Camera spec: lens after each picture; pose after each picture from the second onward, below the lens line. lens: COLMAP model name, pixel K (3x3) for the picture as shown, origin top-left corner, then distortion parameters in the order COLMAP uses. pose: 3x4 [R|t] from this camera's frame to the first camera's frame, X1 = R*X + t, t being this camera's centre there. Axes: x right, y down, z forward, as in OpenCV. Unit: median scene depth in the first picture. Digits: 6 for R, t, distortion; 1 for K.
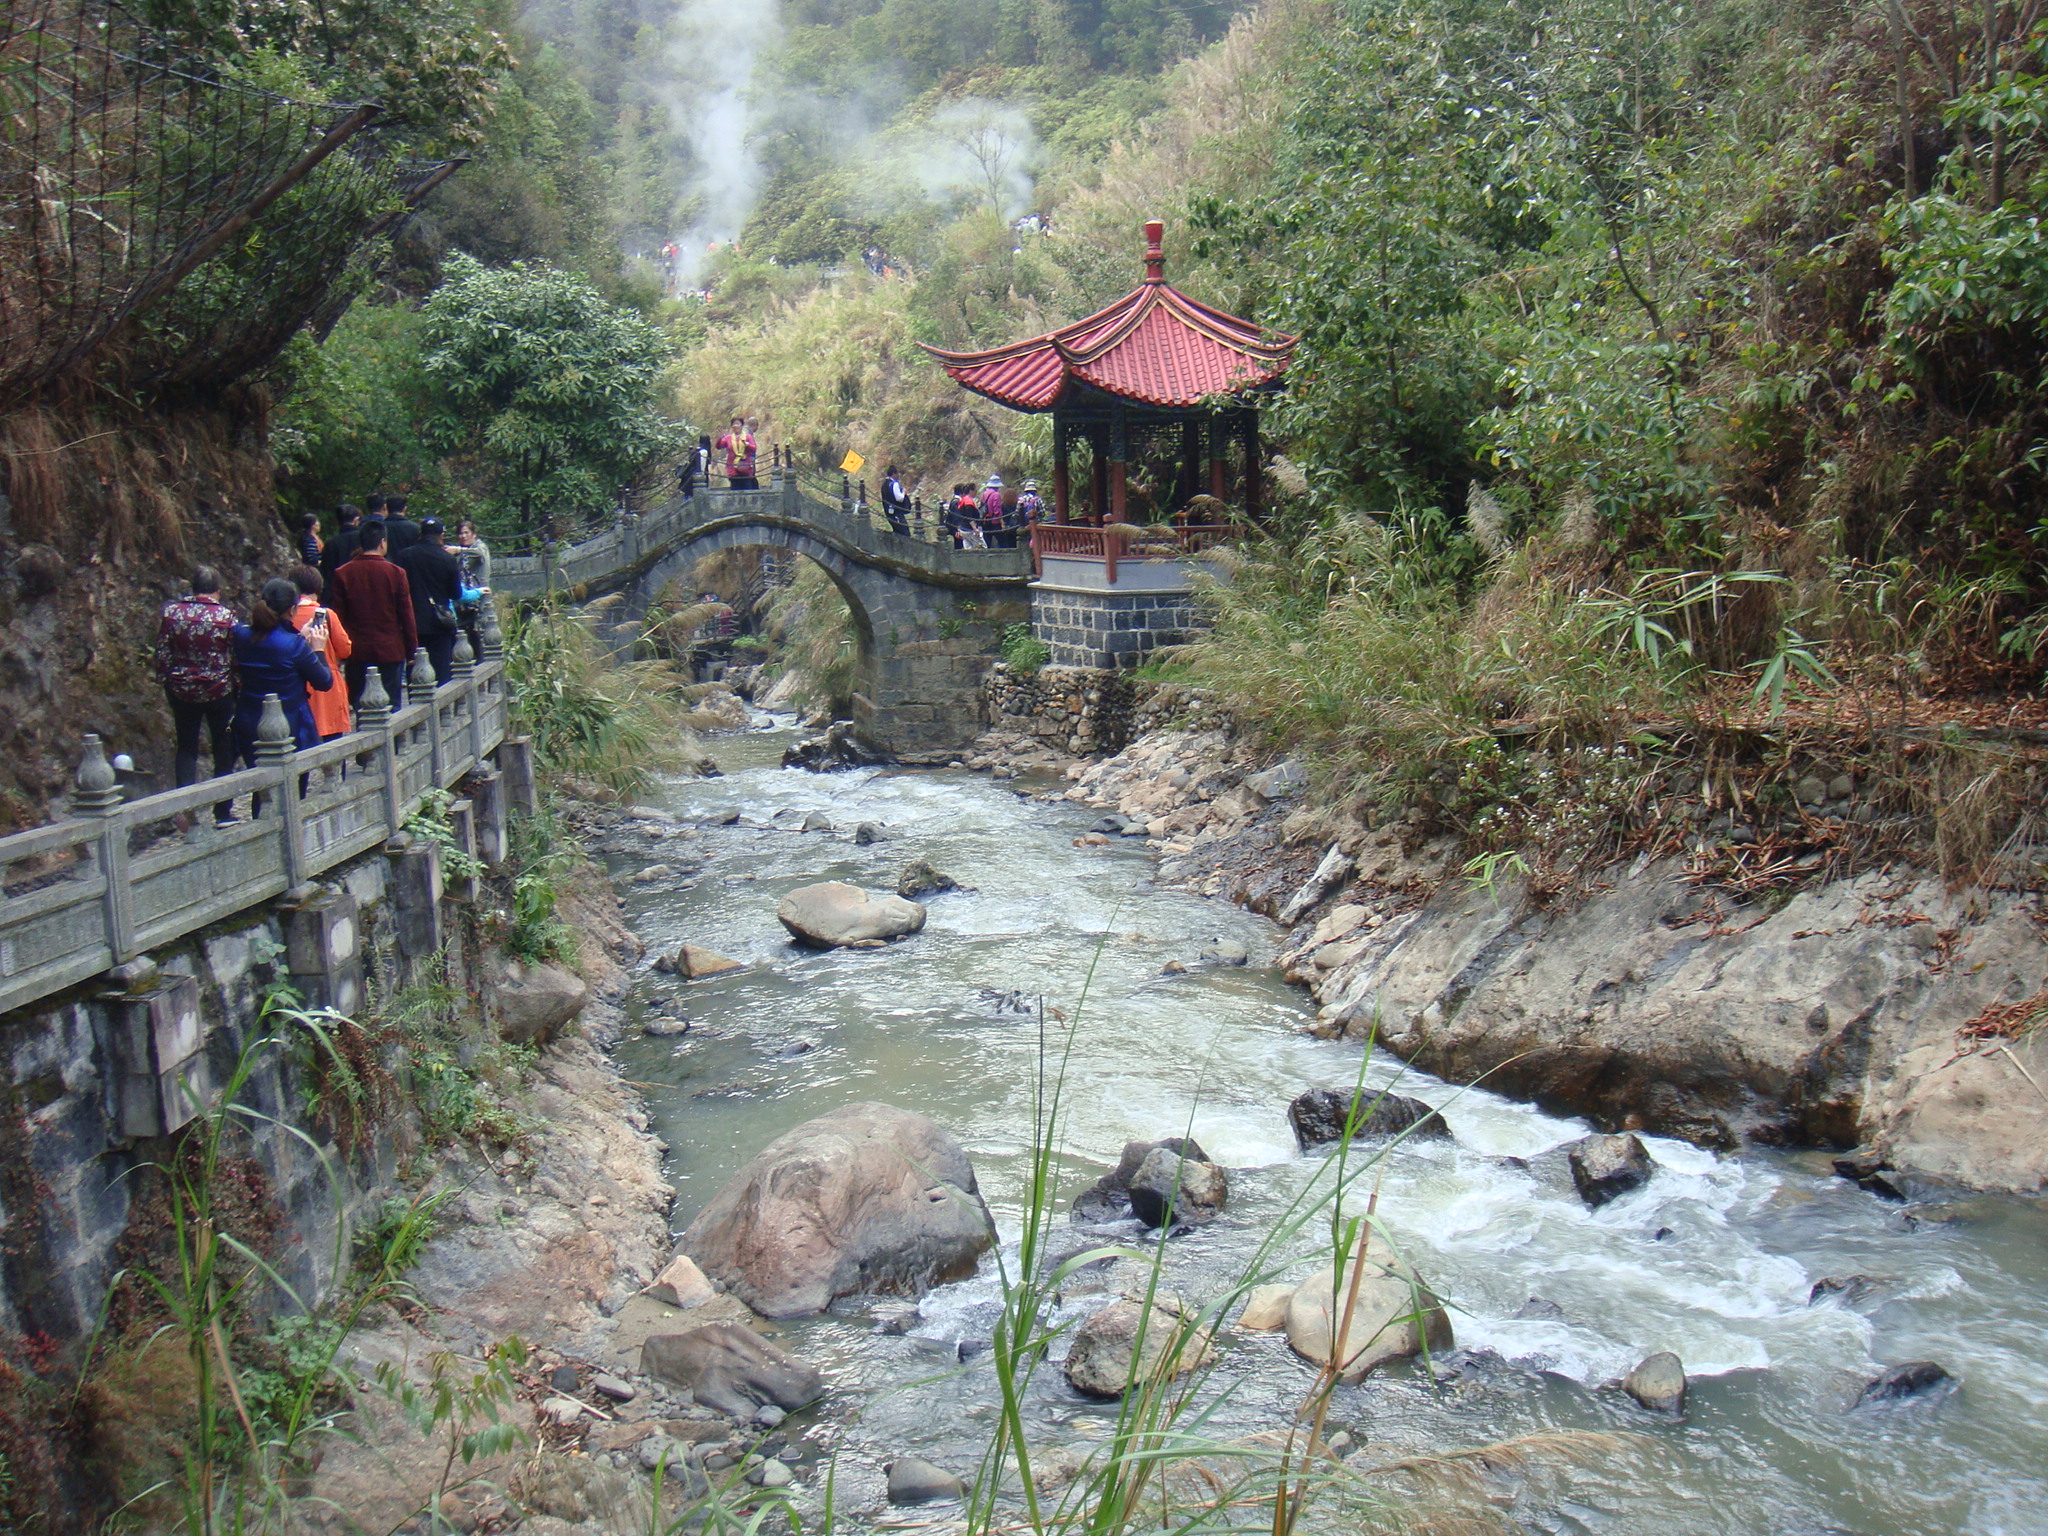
lens RADIAL K [[2078.8, 0, 1022.6], [0, 2078.8, 767.4], [0, 0, 1]] dist [-0.016485, 0.000000]
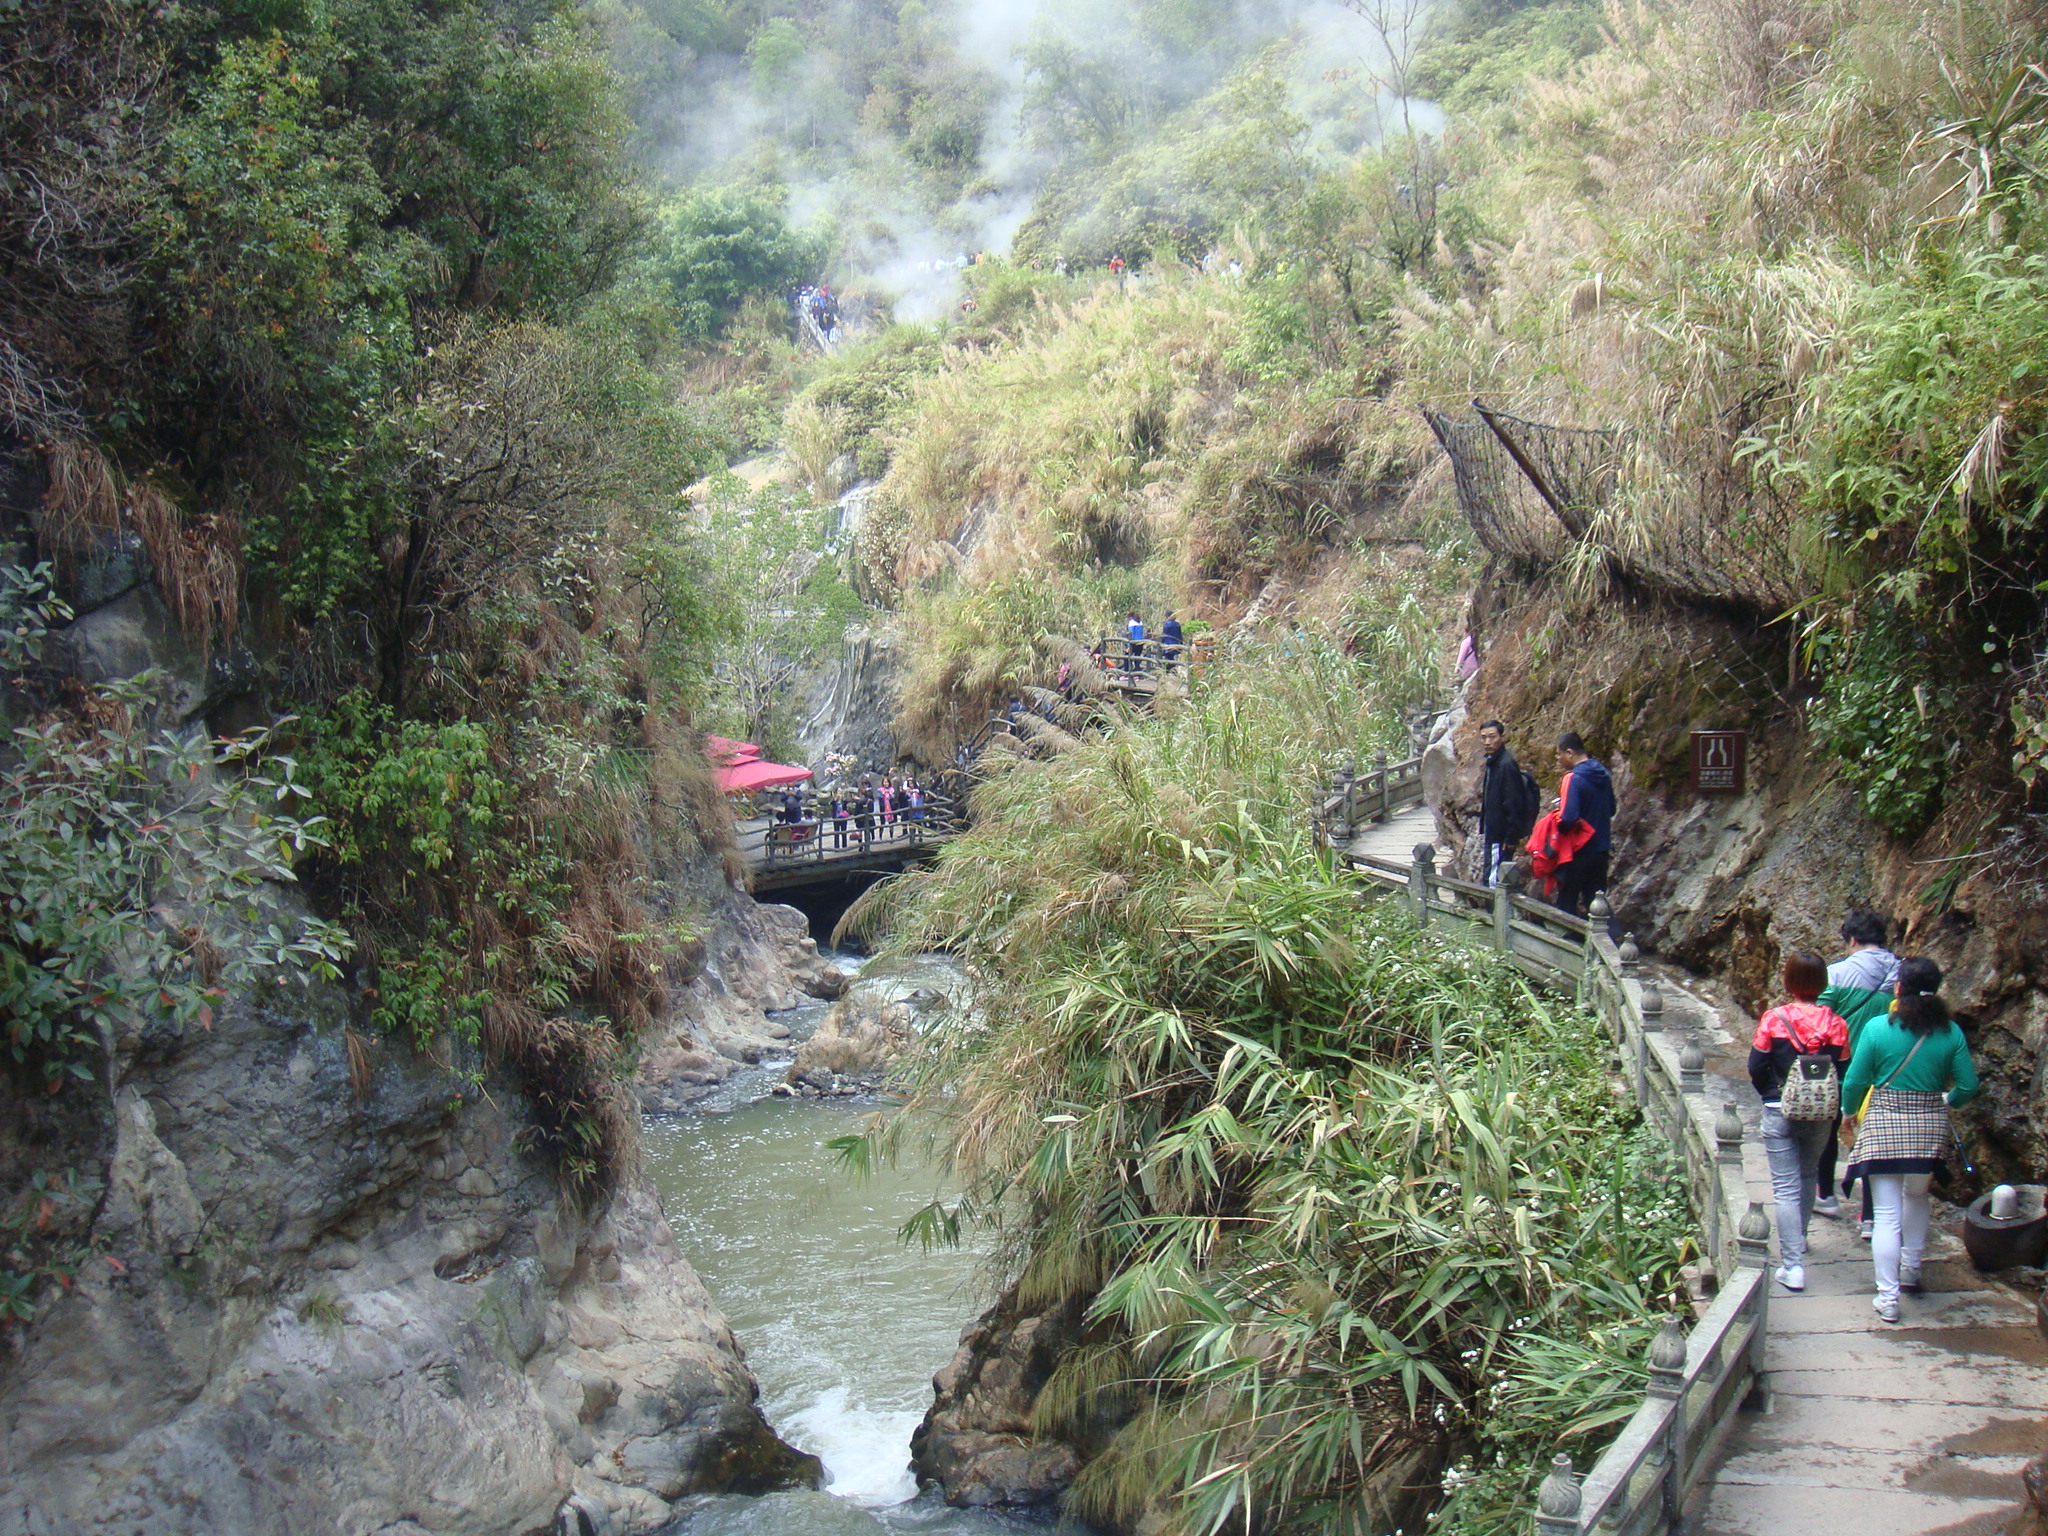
lens RADIAL K [[2078.8, 0, 1025.1], [0, 2078.8, 766.3], [0, 0, 1]] dist [-0.016485, 0.000000]
pose [[0.988696, 0.019377, -0.148676, -0.026234], [-0.025519, 0.998893, -0.039516, -0.057798], [0.147746, 0.042863, 0.988096, 0.392033]]
